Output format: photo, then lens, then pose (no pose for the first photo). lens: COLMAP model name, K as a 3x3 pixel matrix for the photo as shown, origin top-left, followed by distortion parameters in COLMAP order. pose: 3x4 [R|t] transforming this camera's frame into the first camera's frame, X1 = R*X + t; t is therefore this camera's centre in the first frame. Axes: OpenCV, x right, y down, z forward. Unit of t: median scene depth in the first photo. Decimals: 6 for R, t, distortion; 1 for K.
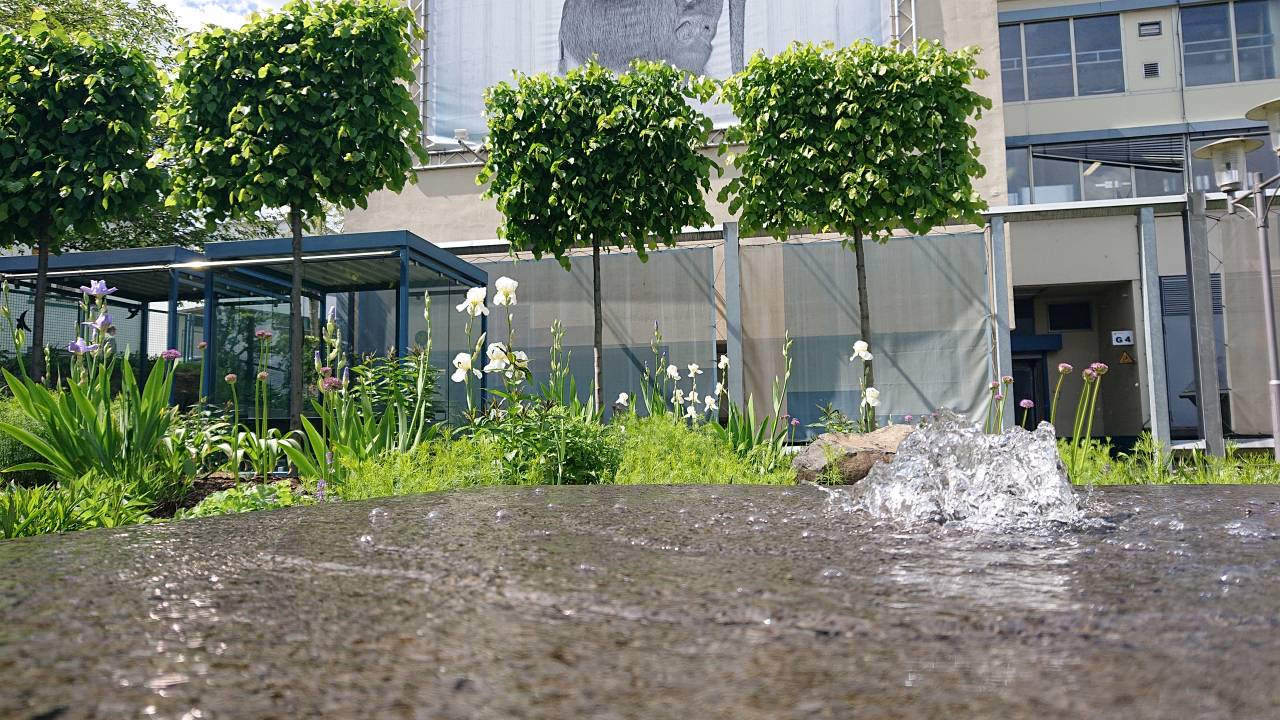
lens RADIAL K [[882.3, 0, 643.1], [0, 882.3, 360.5], [0, 0, 1]] dist [-0.009247, 0.016768]
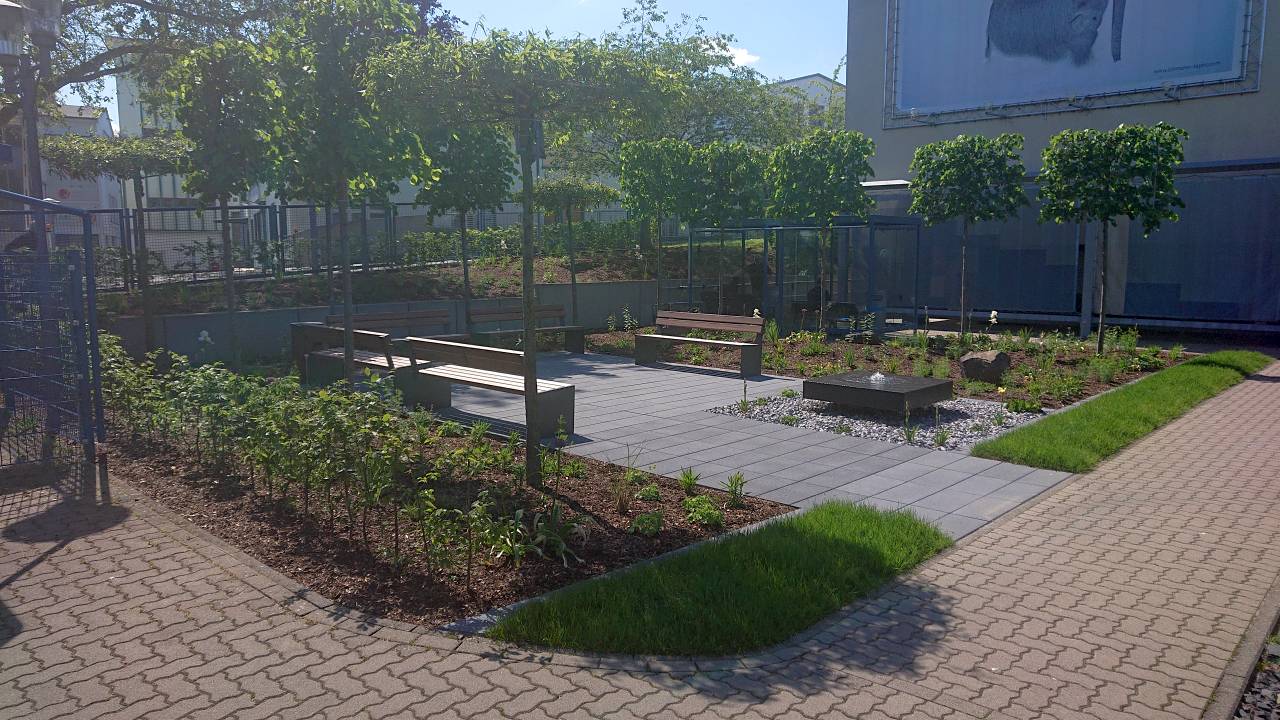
lens RADIAL K [[882.3, 0, 636.4], [0, 882.3, 364.9], [0, 0, 1]] dist [-0.009247, 0.016768]
pose [[0.850452, 0.080961, -0.519786, 0.415727], [0.038643, 0.975802, 0.215215, -0.311793], [0.524632, -0.203116, 0.826744, -1.223829]]
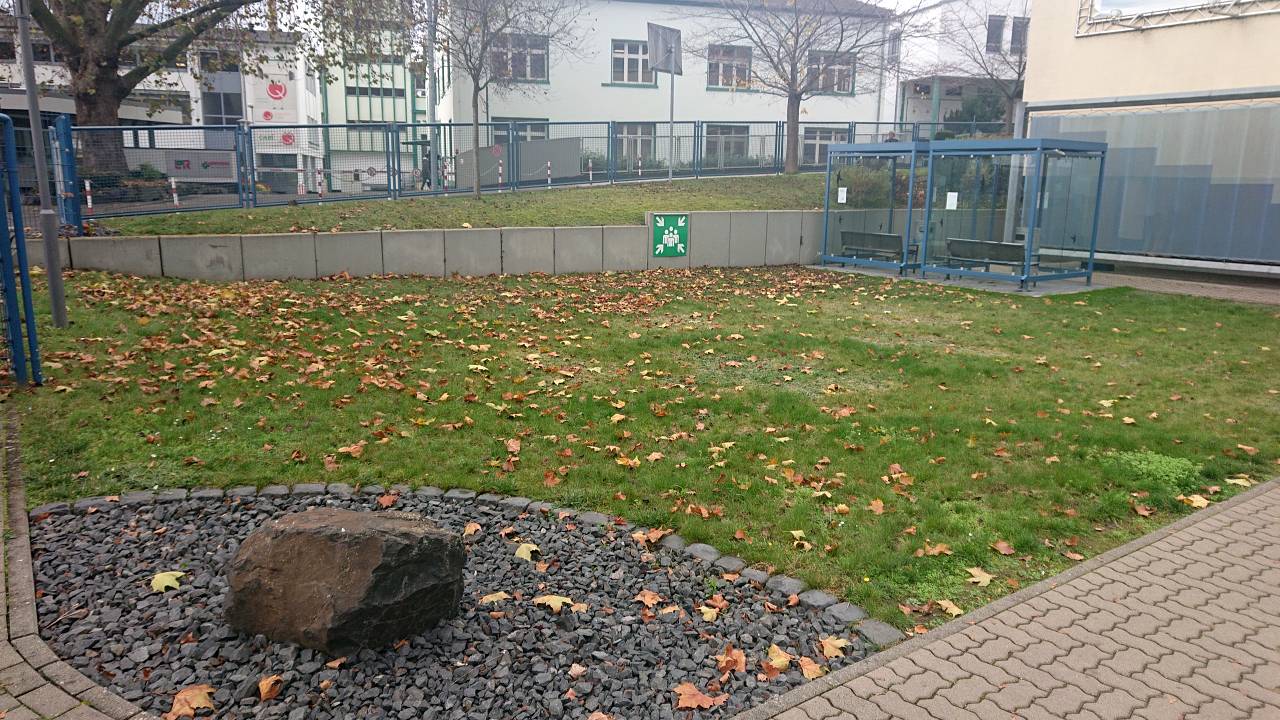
lens RADIAL K [[882.3, 0, 648.2], [0, 882.3, 372.0], [0, 0, 1]] dist [-0.009247, 0.016768]
pose [[0.731306, 0.174248, -0.659416, 0.442429], [0.036347, 0.955485, 0.292793, -0.279828], [0.681080, -0.238089, 0.692418, -0.943325]]
